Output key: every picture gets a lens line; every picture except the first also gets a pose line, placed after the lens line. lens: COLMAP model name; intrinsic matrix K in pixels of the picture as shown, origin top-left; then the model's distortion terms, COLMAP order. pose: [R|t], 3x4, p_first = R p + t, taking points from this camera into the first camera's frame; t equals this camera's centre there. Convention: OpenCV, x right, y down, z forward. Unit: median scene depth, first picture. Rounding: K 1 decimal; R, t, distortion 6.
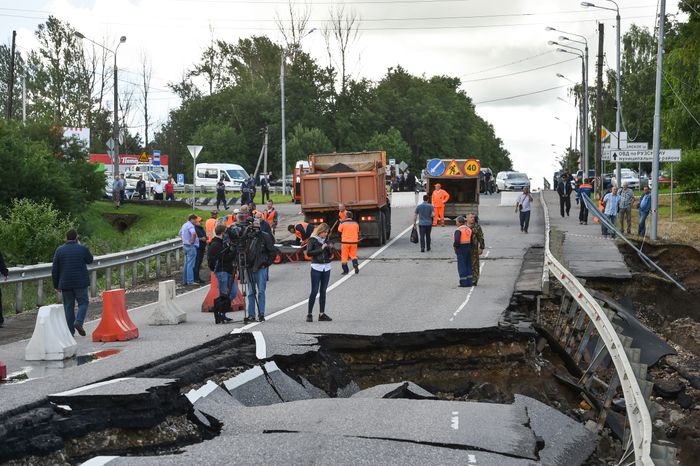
lens RADIAL K [[2480.1, 0, 350.0], [0, 2480.1, 233.0], [0, 0, 1]] dist [0.790143, 2.610169]
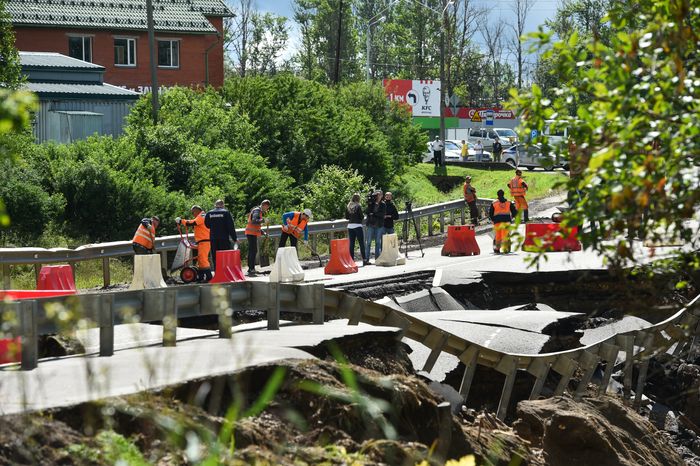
lens RADIAL K [[3074.7, 0, 350.0], [0, 3074.7, 233.0], [0, 0, 1]] dist [1.669879, -0.825051]
pose [[0.988947, 0.003077, -0.148240, 0.047328], [-0.001033, 0.999903, 0.013867, -0.001459], [0.148268, -0.013561, 0.988854, -0.205251]]
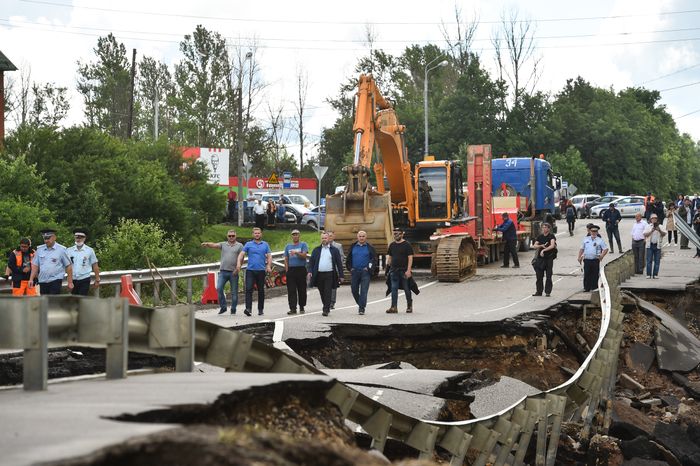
lens RADIAL K [[2921.7, 0, 350.0], [0, 2921.7, 233.0], [0, 0, 1]] dist [1.168825, 4.010152]
pose [[0.997370, 0.001918, -0.072451, 0.025999], [-0.002882, 0.999909, -0.013202, 0.004524], [0.072419, 0.013376, 0.997285, -0.100918]]
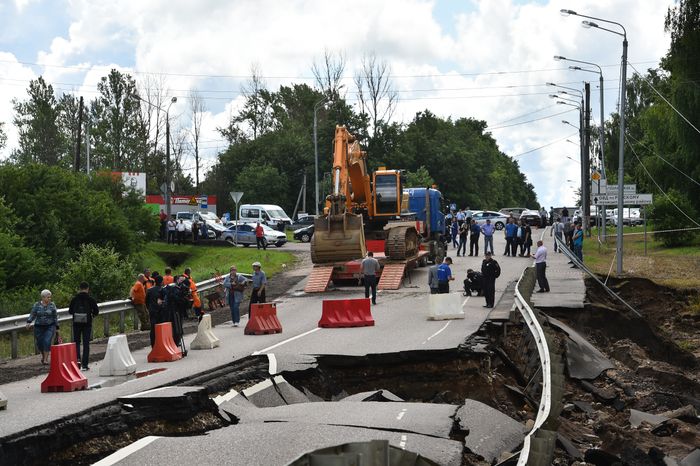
lens RADIAL K [[2353.9, 0, 350.0], [0, 2353.9, 233.0], [0, 0, 1]] dist [0.650158, -0.229421]
pose [[0.999787, -0.010218, -0.017915, 0.007671], [0.010010, 0.999882, -0.011658, -0.002614], [0.018032, 0.011476, 0.999772, -0.070705]]
